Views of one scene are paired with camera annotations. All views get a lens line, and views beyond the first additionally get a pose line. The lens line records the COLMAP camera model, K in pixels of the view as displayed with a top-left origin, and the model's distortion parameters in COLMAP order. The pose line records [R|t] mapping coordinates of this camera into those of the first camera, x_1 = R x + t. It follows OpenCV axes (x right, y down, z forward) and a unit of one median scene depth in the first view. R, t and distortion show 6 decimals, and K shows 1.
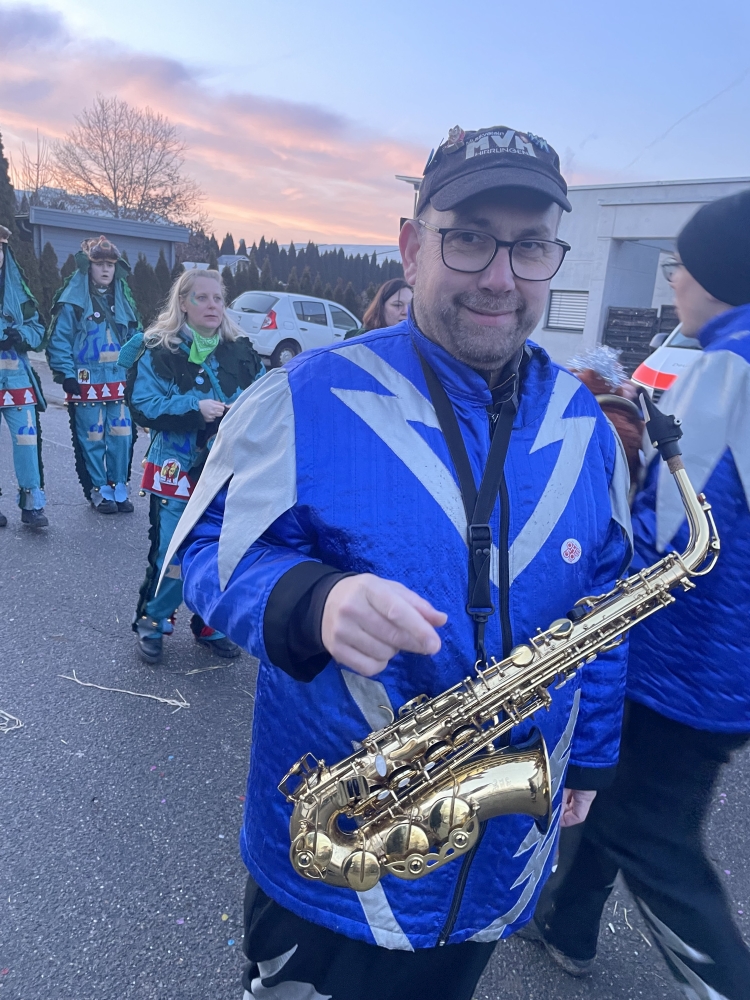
lens RADIAL K [[745.7, 0, 373.6], [0, 745.7, 491.5], [0, 0, 1]] dist [0.094614, -0.124345]
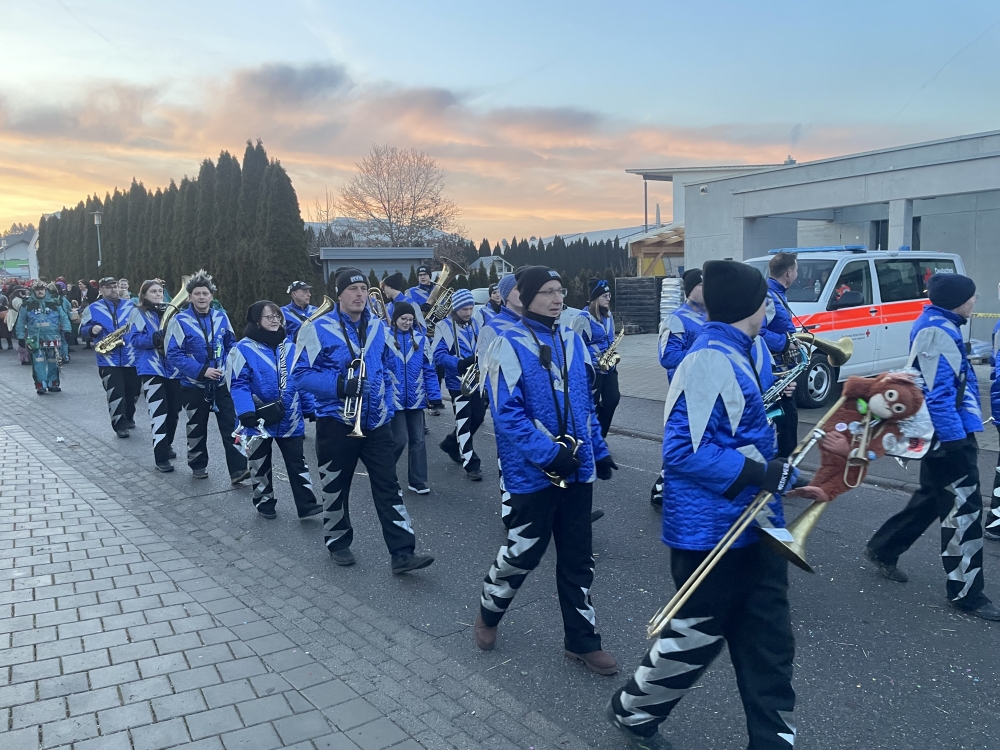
lens RADIAL K [[747.4, 0, 500.0], [0, 747.4, 375.0], [0, 0, 1]] dist [0.095221, -0.125223]
pose [[0.975402, -0.085453, -0.203196, 0.055333], [0.058605, 0.989157, -0.134661, 0.026218], [0.212500, 0.119440, 0.969834, -0.103041]]
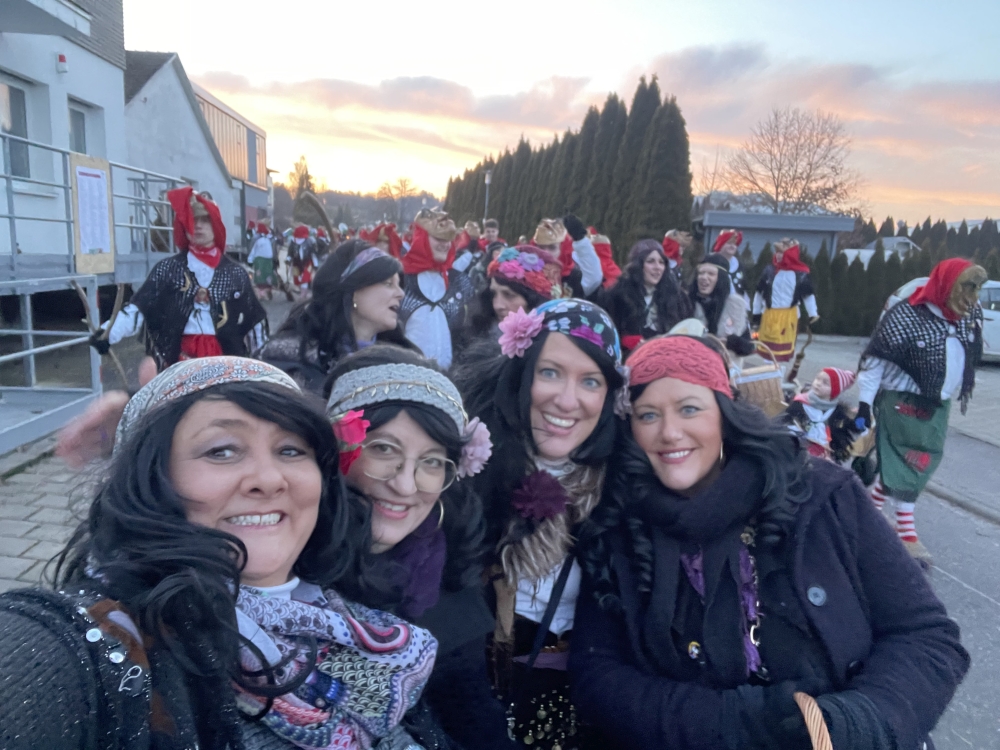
lens RADIAL K [[674.7, 0, 499.8], [0, 674.7, 386.9], [0, 0, 1]] dist [0.063564, -0.079871]
pose [[0.776853, 0.080442, -0.624523, -0.013736], [-0.139671, 0.989113, -0.046335, -0.009845], [0.613996, 0.123223, 0.779631, 0.019295]]
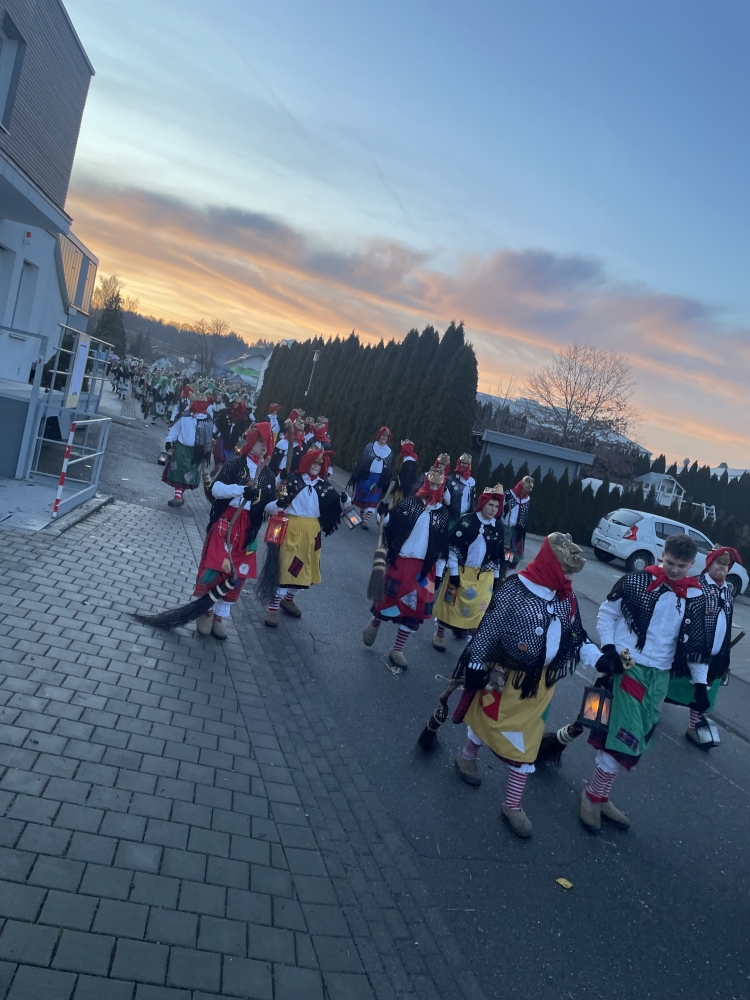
lens RADIAL K [[747.0, 0, 377.5], [0, 747.0, 488.2], [0, 0, 1]] dist [0.093882, -0.117672]
pose [[0.830475, 0.159385, -0.533768, 0.068323], [-0.291653, 0.940776, -0.172856, 0.017949], [0.474605, 0.299228, 0.827776, -0.108873]]
